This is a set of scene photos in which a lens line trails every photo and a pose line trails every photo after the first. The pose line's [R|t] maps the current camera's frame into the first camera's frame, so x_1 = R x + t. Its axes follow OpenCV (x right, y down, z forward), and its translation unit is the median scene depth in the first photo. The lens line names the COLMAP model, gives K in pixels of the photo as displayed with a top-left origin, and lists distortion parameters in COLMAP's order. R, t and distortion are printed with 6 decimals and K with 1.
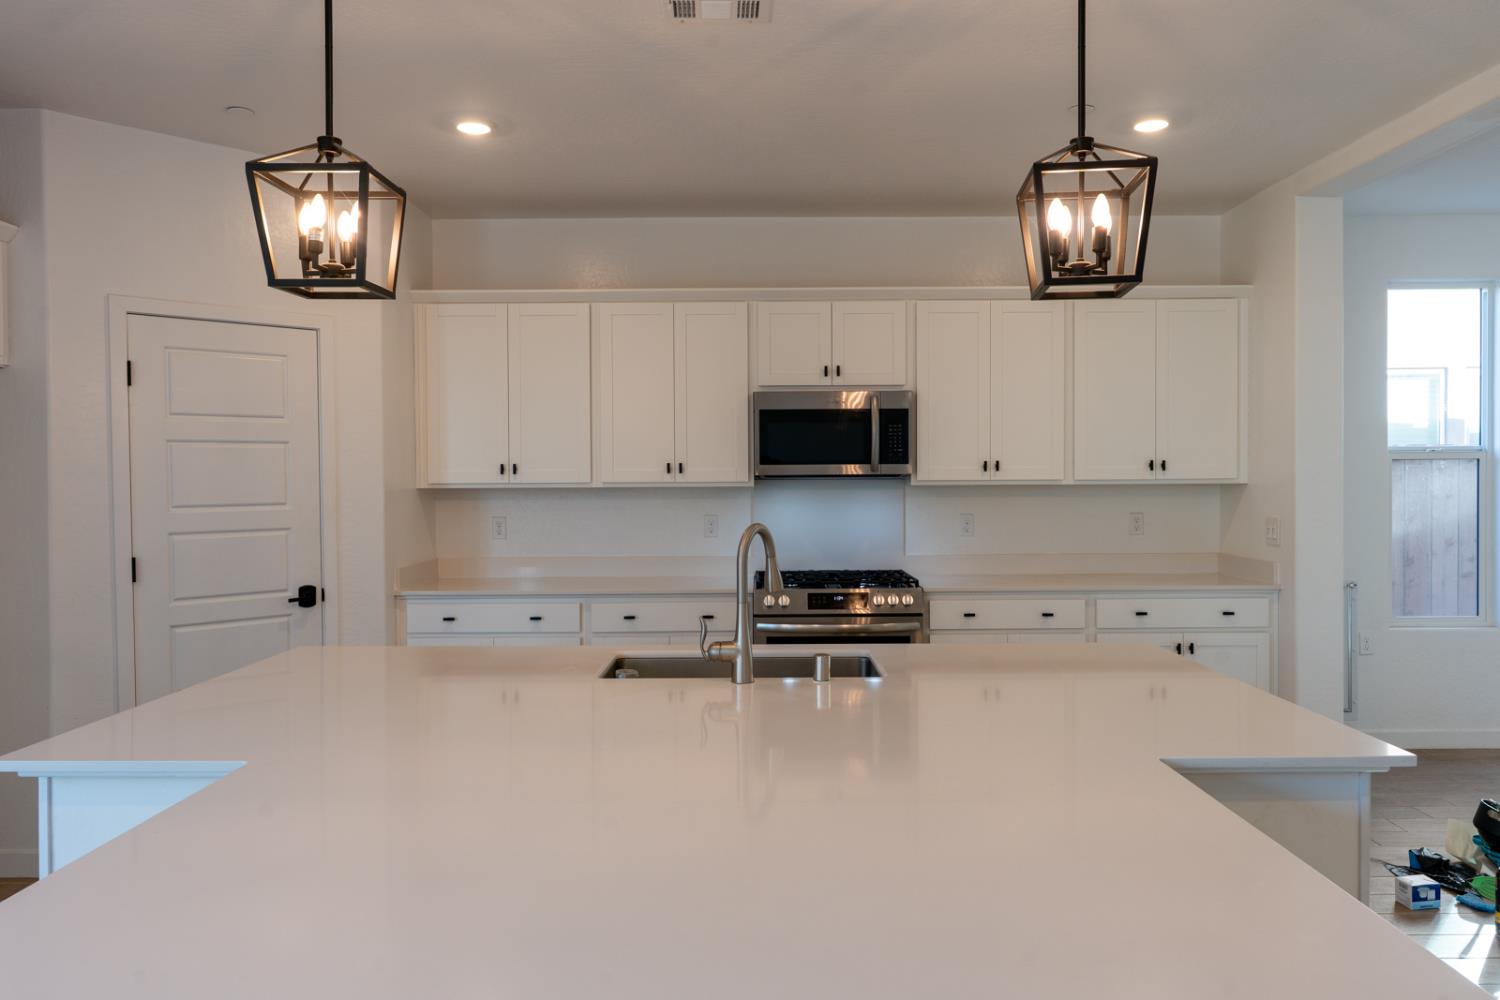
lens RADIAL K [[1060.2, 0, 750.0], [0, 1060.2, 500.0], [0, 0, 1]] dist [0.001348, 0.002855]
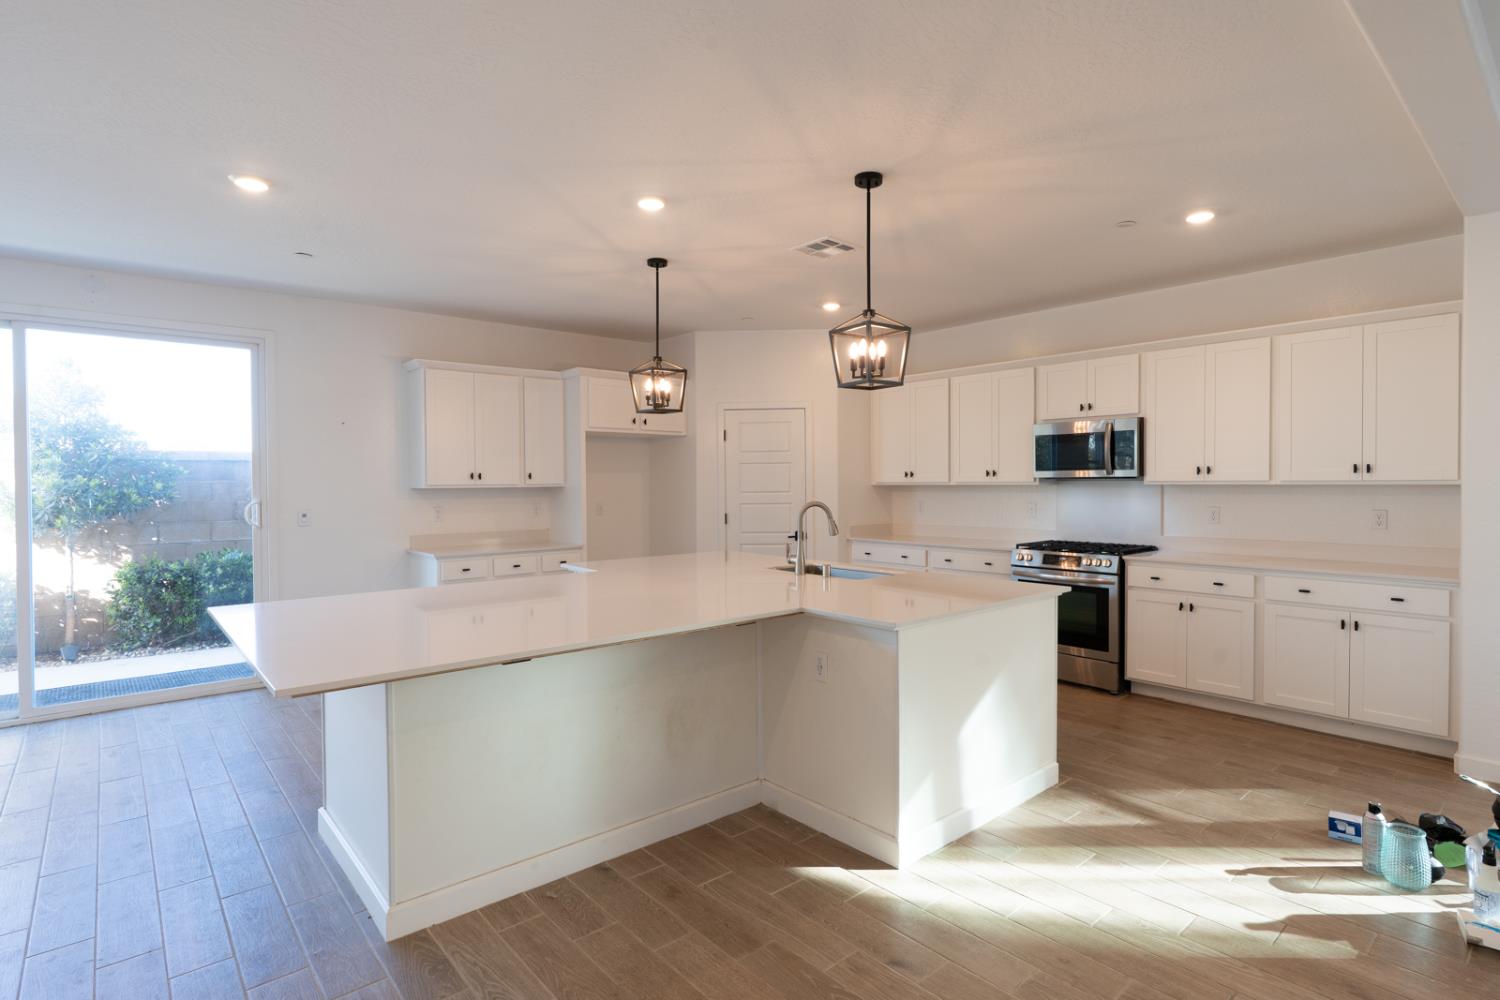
lens RADIAL K [[738.8, 0, 750.0], [0, 738.8, 500.0], [0, 0, 1]] dist [-0.017443, -0.000201]
pose [[0.655378, 0.020654, -0.755019, 0.554652], [-0.012871, 0.999786, 0.016177, -0.002709], [0.755191, -0.000884, 0.655504, -0.030829]]
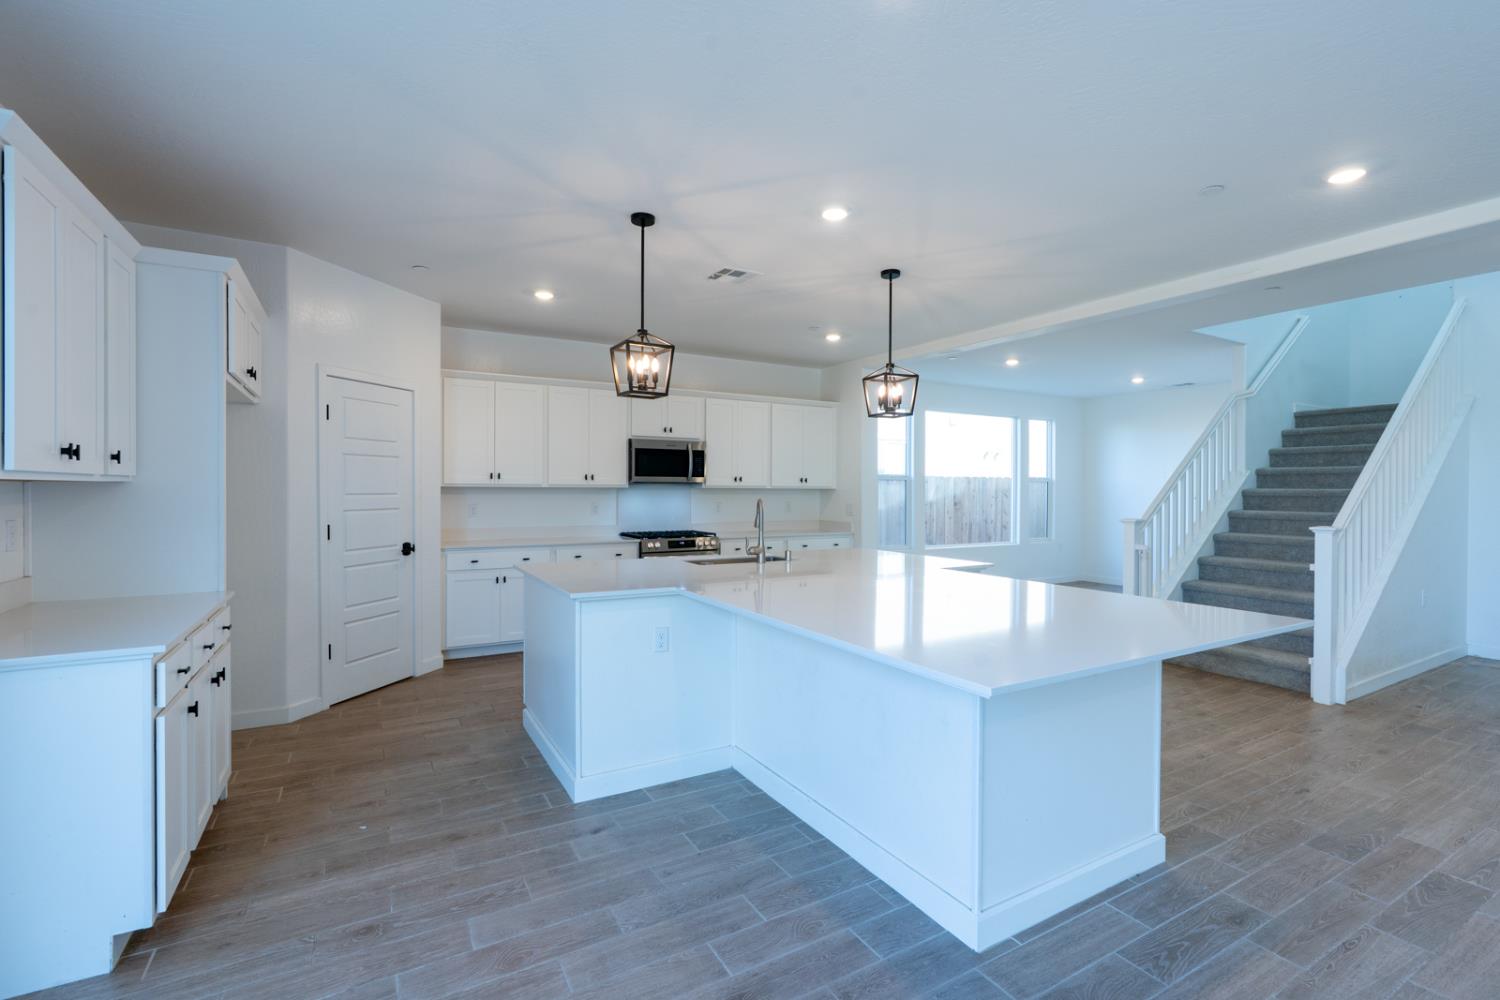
lens RADIAL K [[676.4, 0, 754.2], [0, 676.4, 496.4], [0, 0, 1]] dist [-0.007121, 0.000397]
pose [[0.865016, 0.005862, 0.501711, -0.423295], [-0.000534, 0.999942, -0.010763, 0.016652], [-0.501745, 0.009042, 0.864968, -0.179677]]
